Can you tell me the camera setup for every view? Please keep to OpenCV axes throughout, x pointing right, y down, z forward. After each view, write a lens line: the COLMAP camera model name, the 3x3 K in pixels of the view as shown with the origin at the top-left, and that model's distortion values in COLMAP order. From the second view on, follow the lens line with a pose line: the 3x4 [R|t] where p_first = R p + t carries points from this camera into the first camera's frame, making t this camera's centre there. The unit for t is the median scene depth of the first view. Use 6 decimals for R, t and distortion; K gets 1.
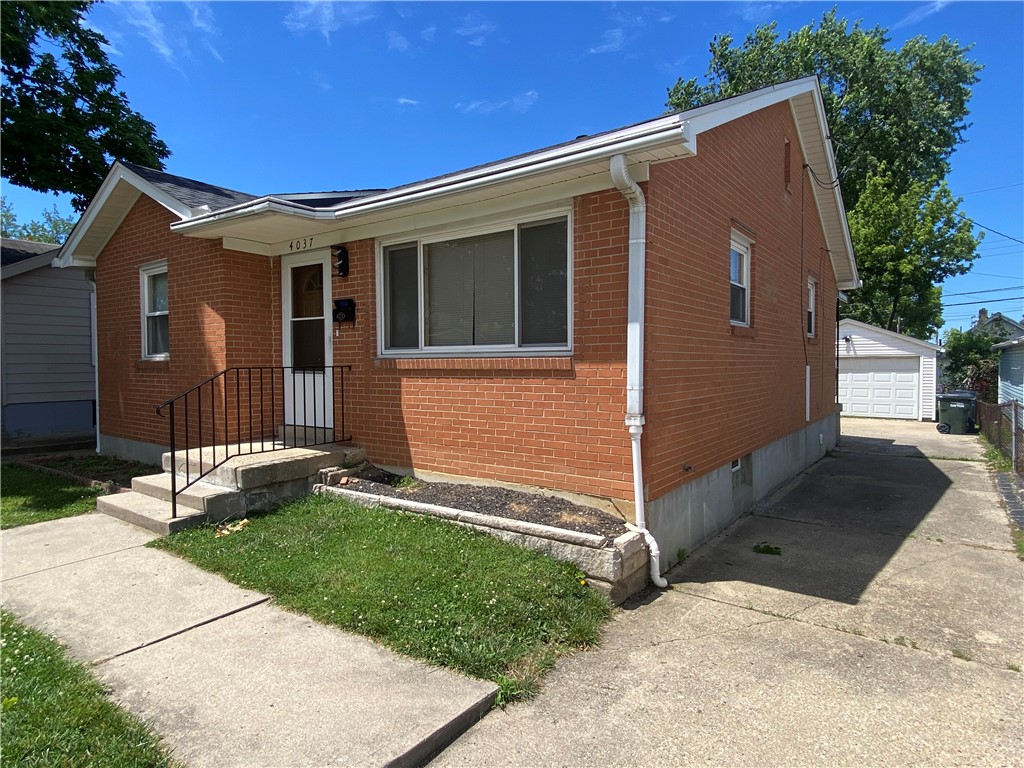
lens RADIAL K [[558.2, 0, 512.0], [0, 558.2, 384.0], [0, 0, 1]] dist [0.071073, -0.049385]
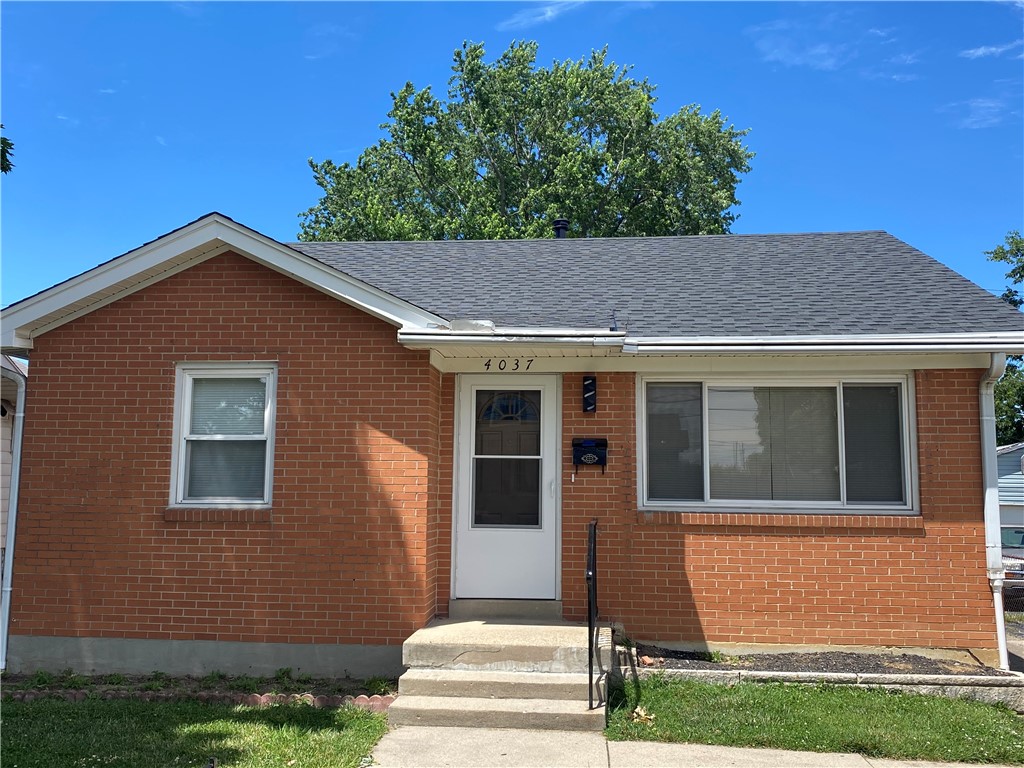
lens RADIAL K [[966.9, 0, 512.0], [0, 966.9, 384.0], [0, 0, 1]] dist [0.046459, -0.083980]
pose [[0.873546, 0.068937, 0.481834, -1.186947], [0.004887, 0.988628, -0.150305, -0.018081], [-0.486716, 0.133653, 0.863275, -0.199967]]
